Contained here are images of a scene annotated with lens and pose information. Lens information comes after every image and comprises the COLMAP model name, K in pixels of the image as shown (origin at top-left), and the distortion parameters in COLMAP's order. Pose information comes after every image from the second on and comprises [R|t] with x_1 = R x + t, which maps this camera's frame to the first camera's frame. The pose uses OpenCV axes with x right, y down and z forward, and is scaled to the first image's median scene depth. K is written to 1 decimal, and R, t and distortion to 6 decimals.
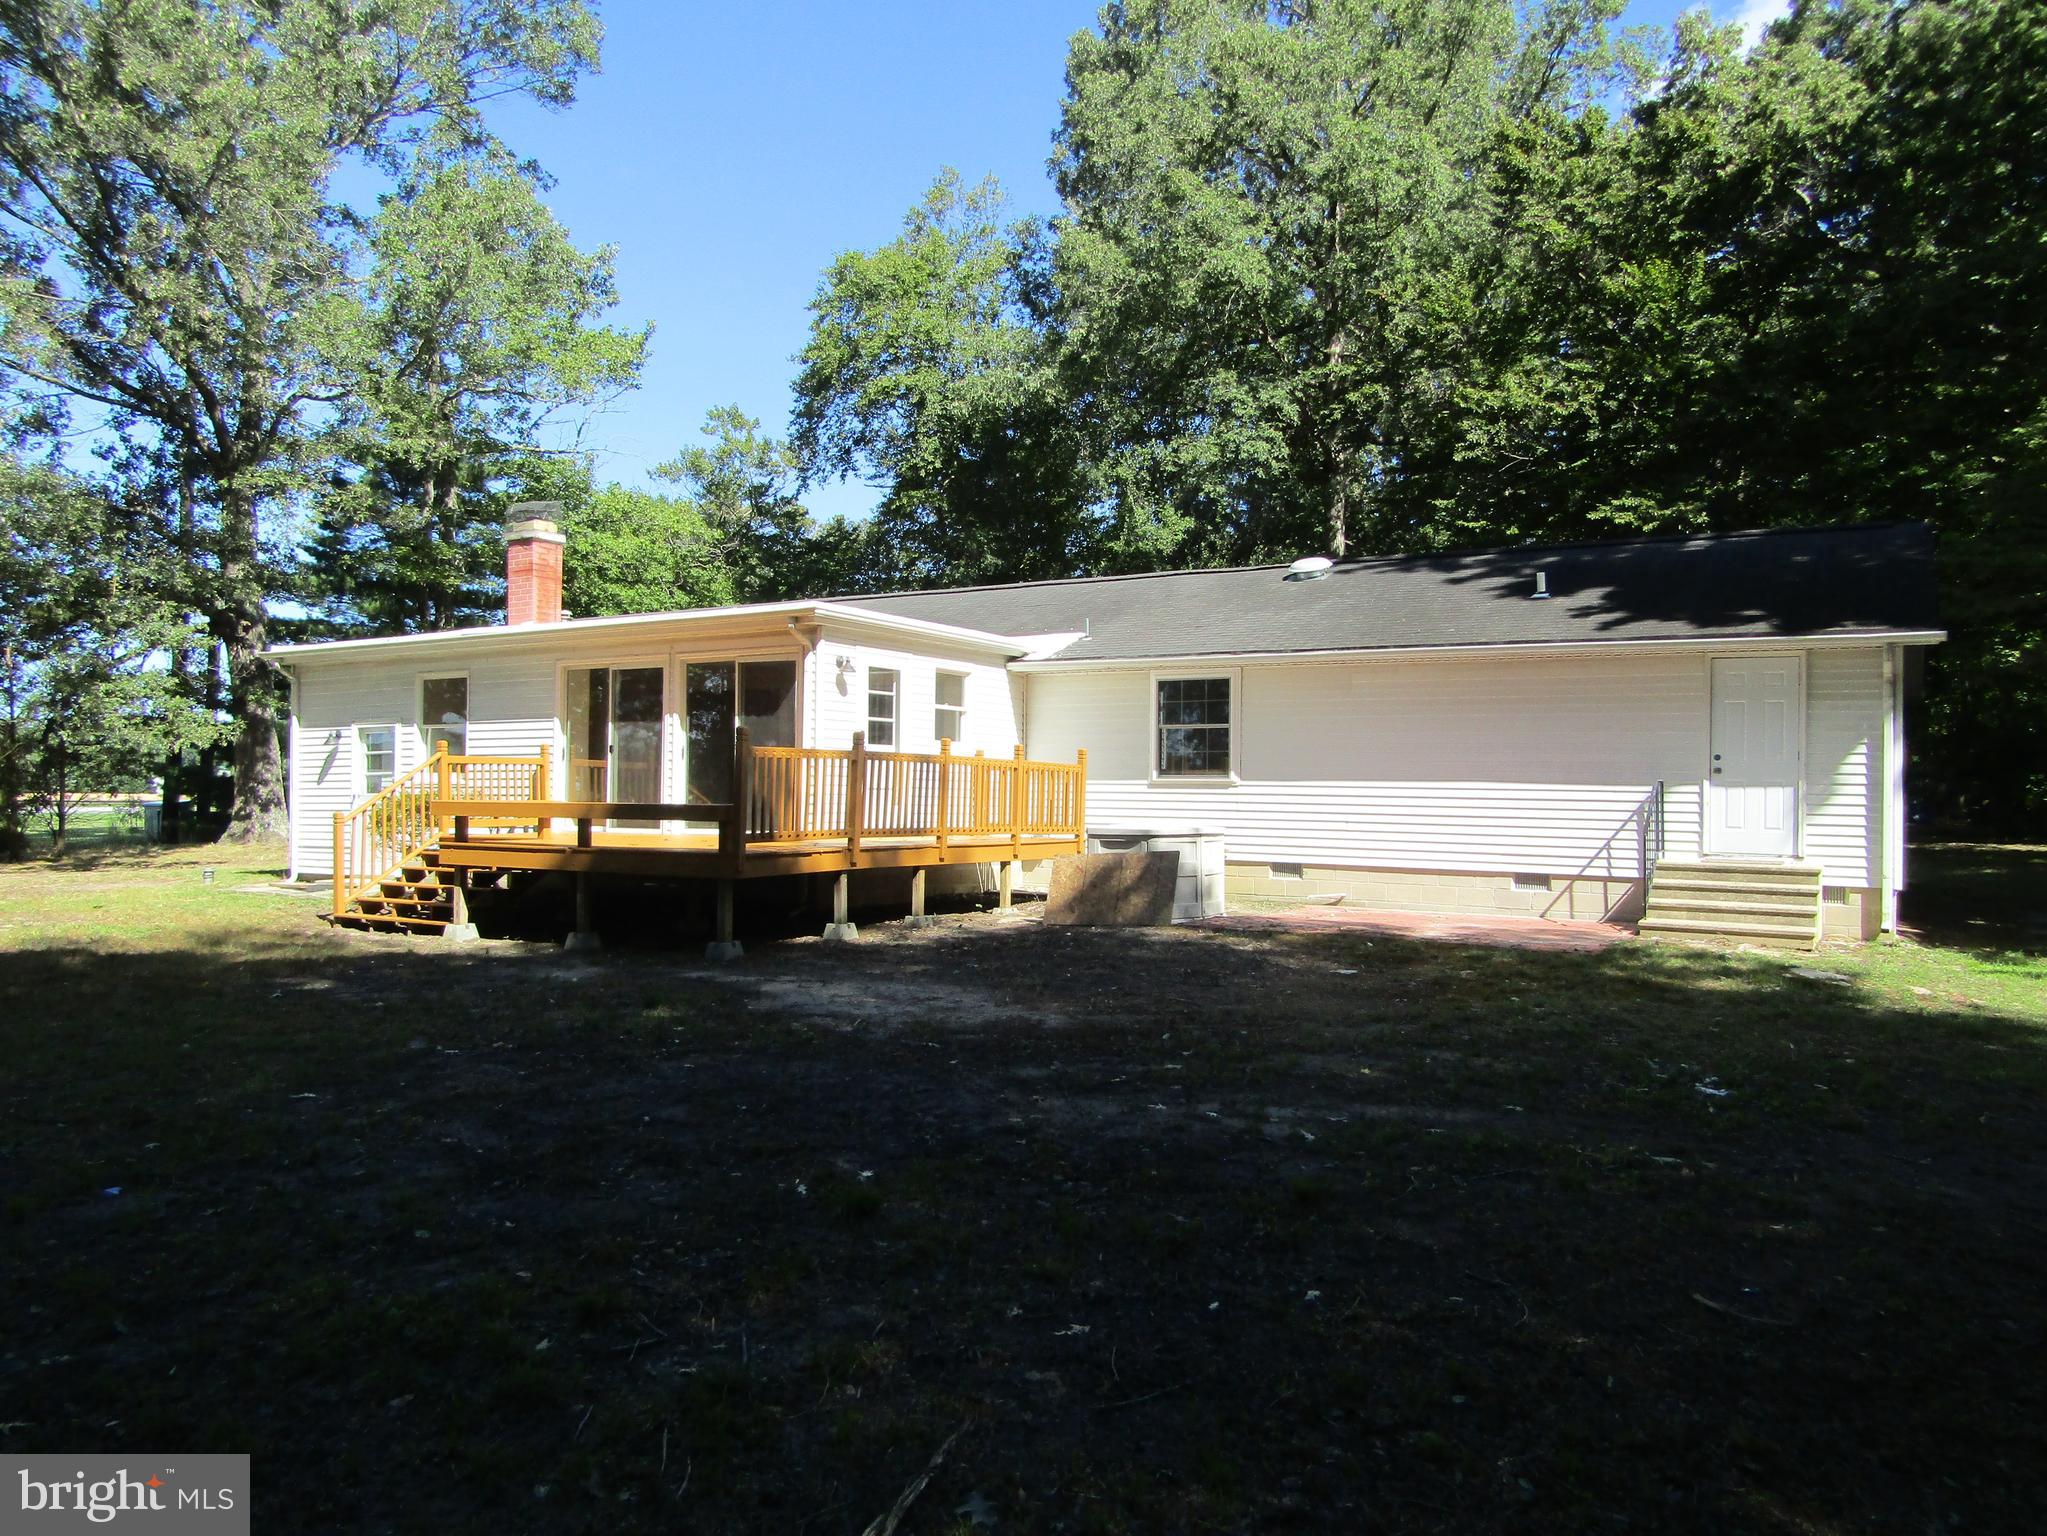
lens RADIAL K [[1460.1, 0, 1043.0], [0, 1460.1, 763.3], [0, 0, 1]] dist [-0.002758, 0.008769]
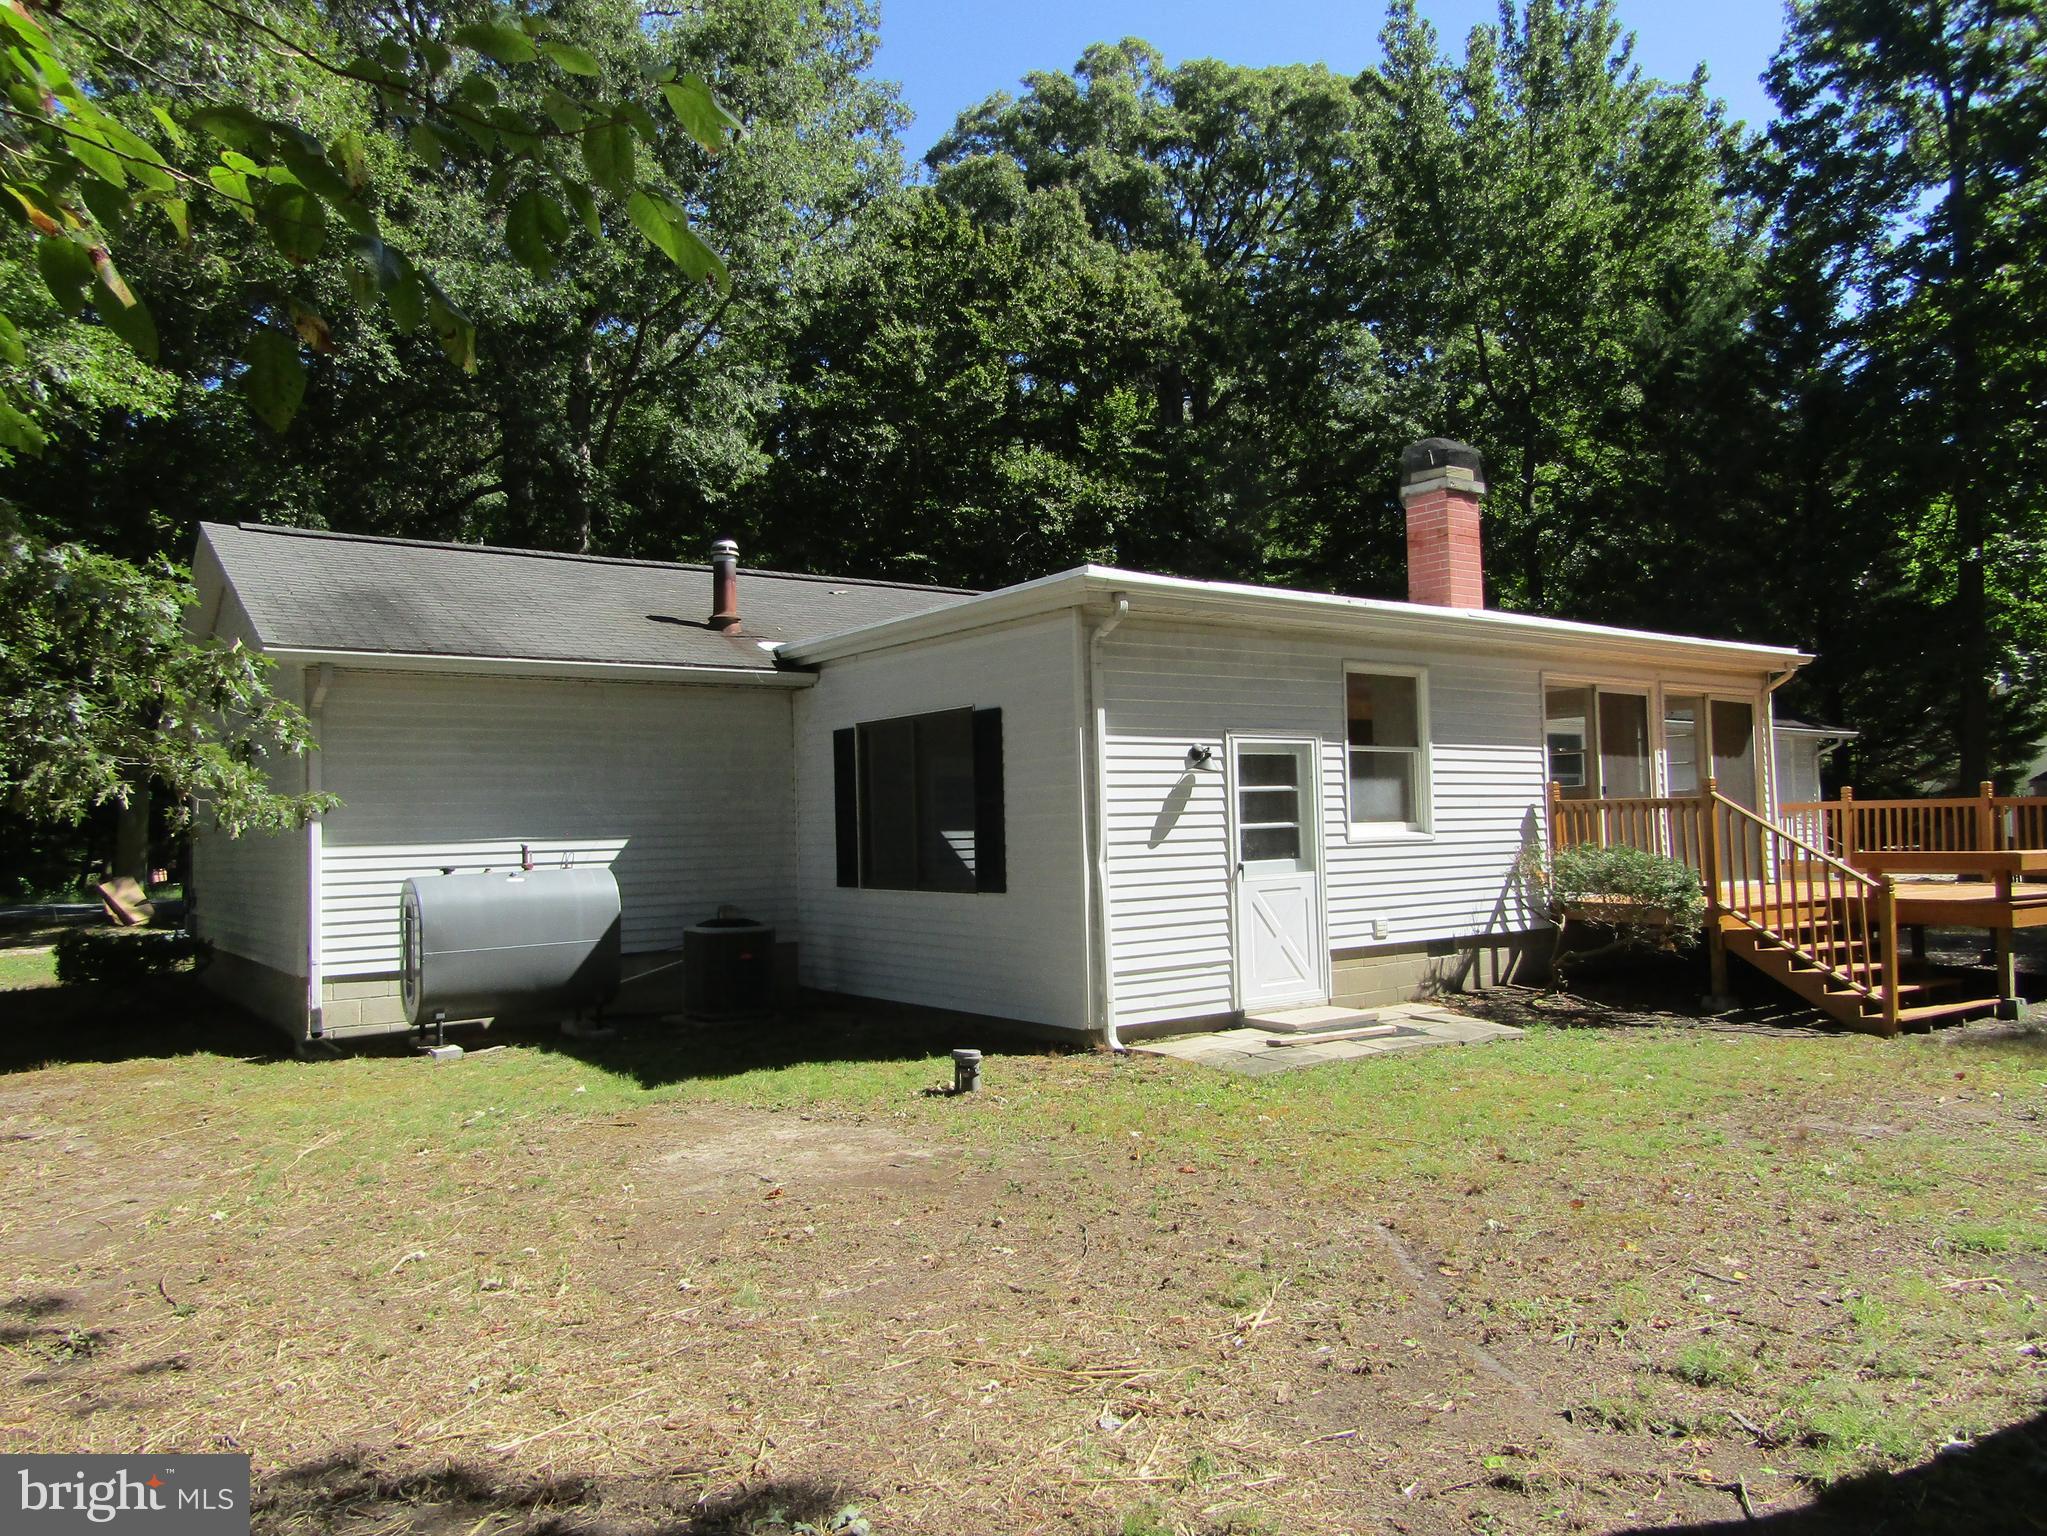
lens RADIAL K [[1464.3, 0, 1020.5], [0, 1464.3, 756.2], [0, 0, 1]] dist [0.004464, 0.001689]
pose [[0.380868, 0.029362, 0.924163, -1.133392], [-0.003359, 0.999533, -0.030372, -0.002585], [-0.924623, 0.008464, 0.380789, 0.962173]]
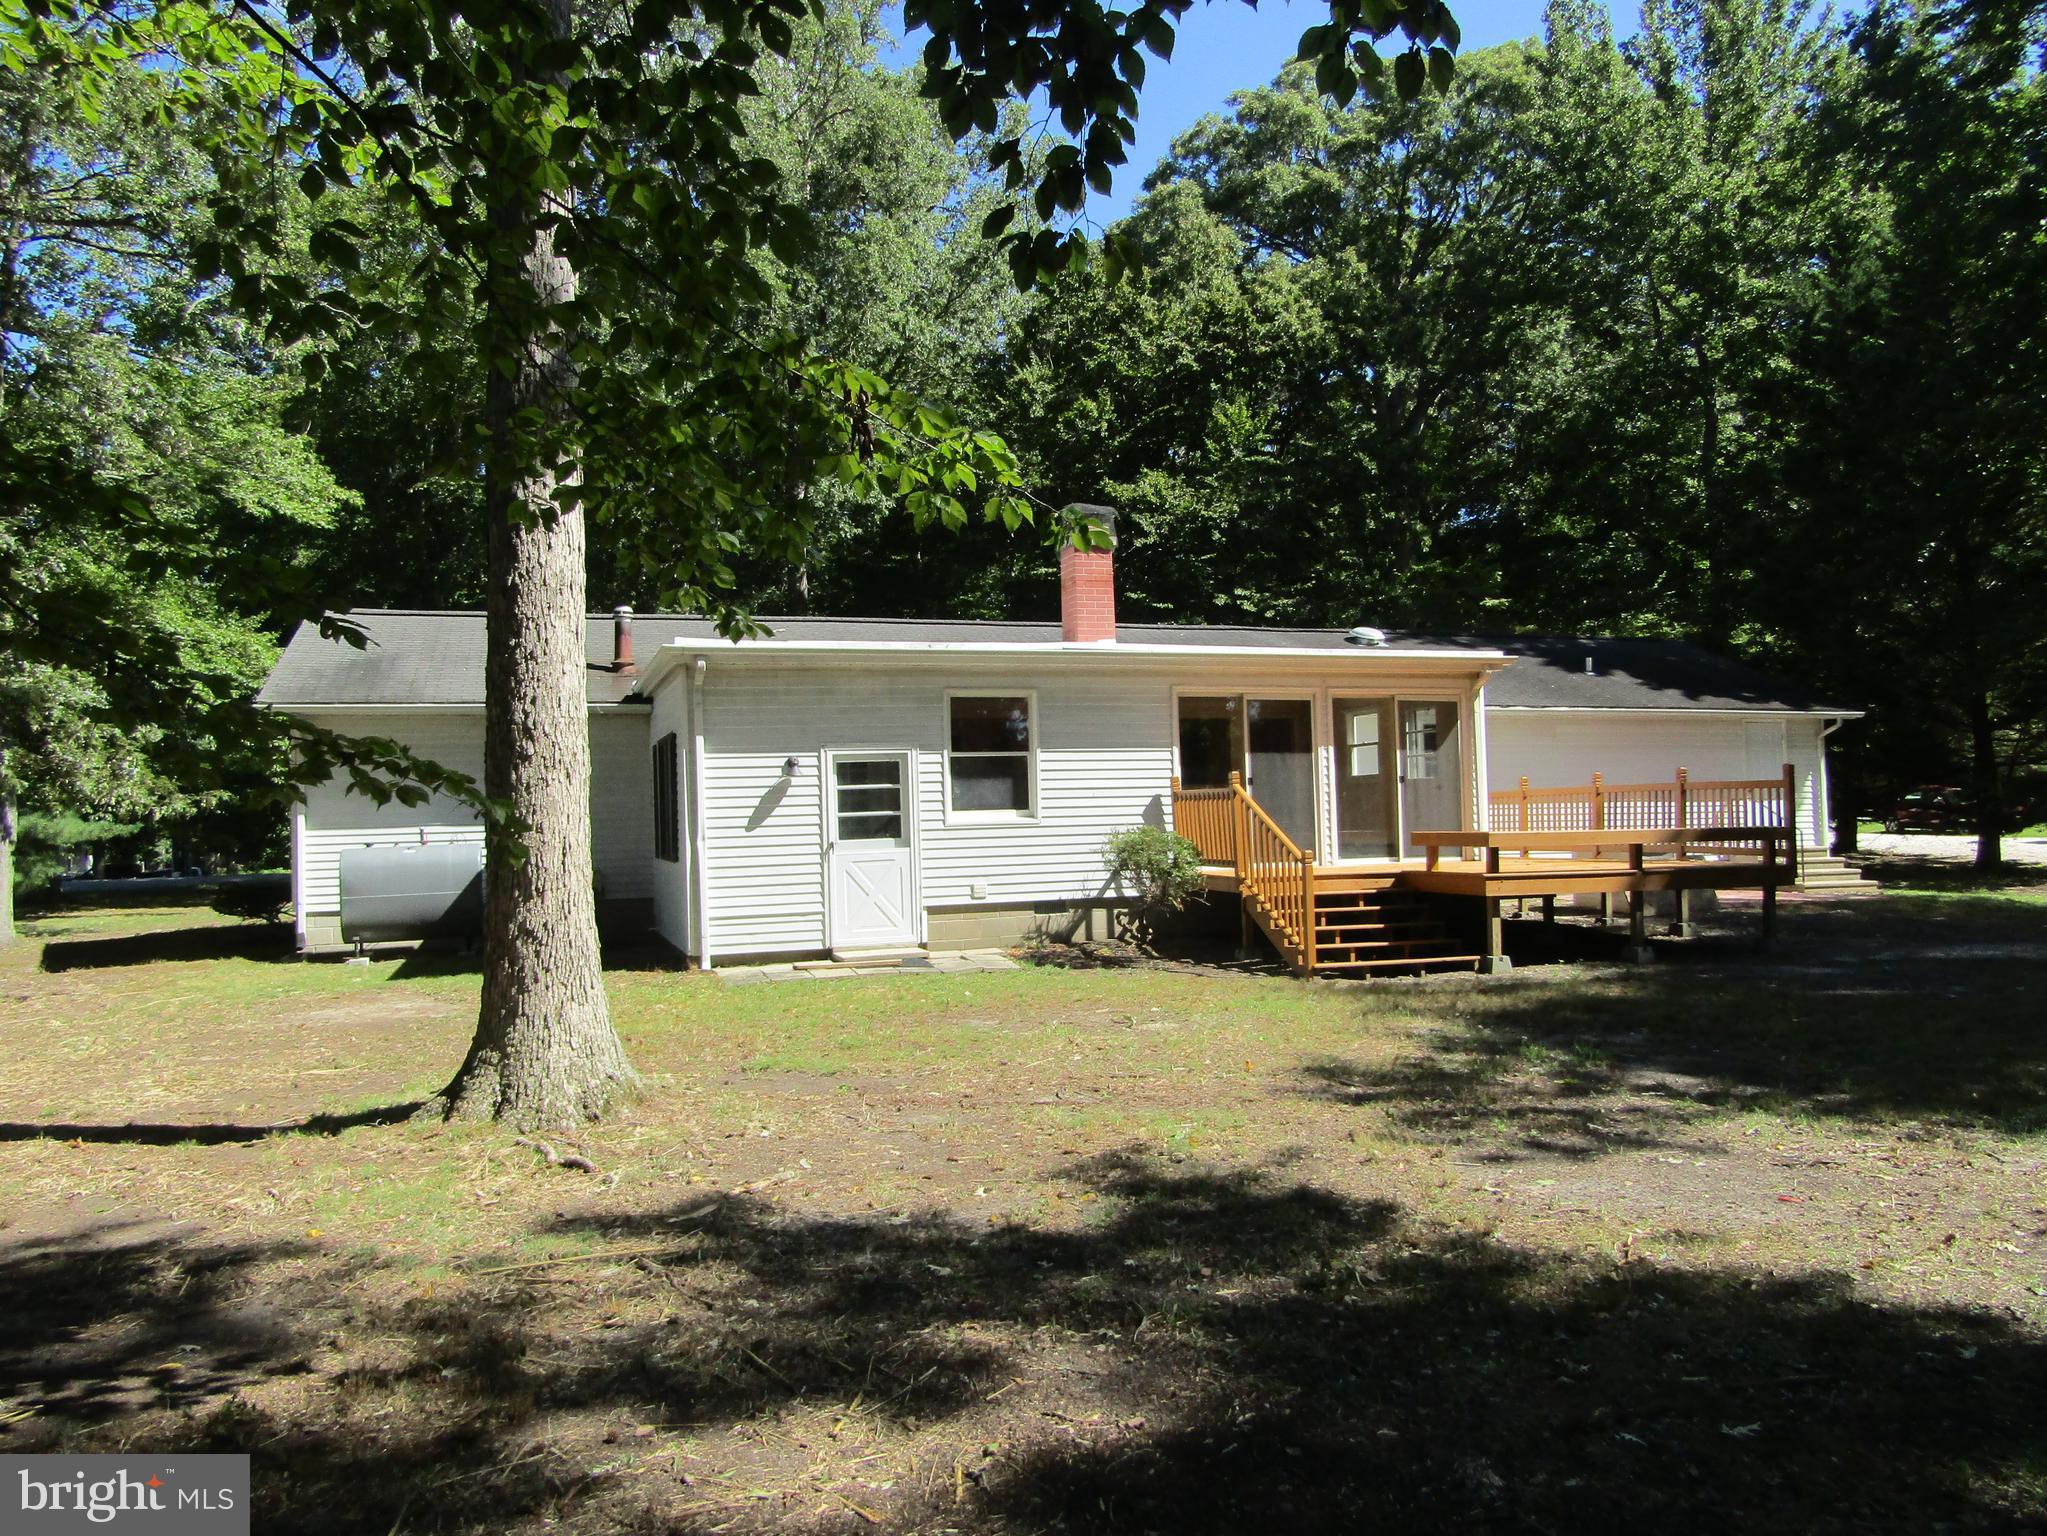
lens RADIAL K [[1457.0, 0, 1023.5], [0, 1457.0, 768.0], [0, 0, 1]] dist [-0.003237, -0.002849]
pose [[0.638068, 0.000606, 0.769980, -1.106833], [0.008932, 0.999927, -0.008189, -0.011504], [-0.769928, 0.012103, 0.638016, 0.483395]]
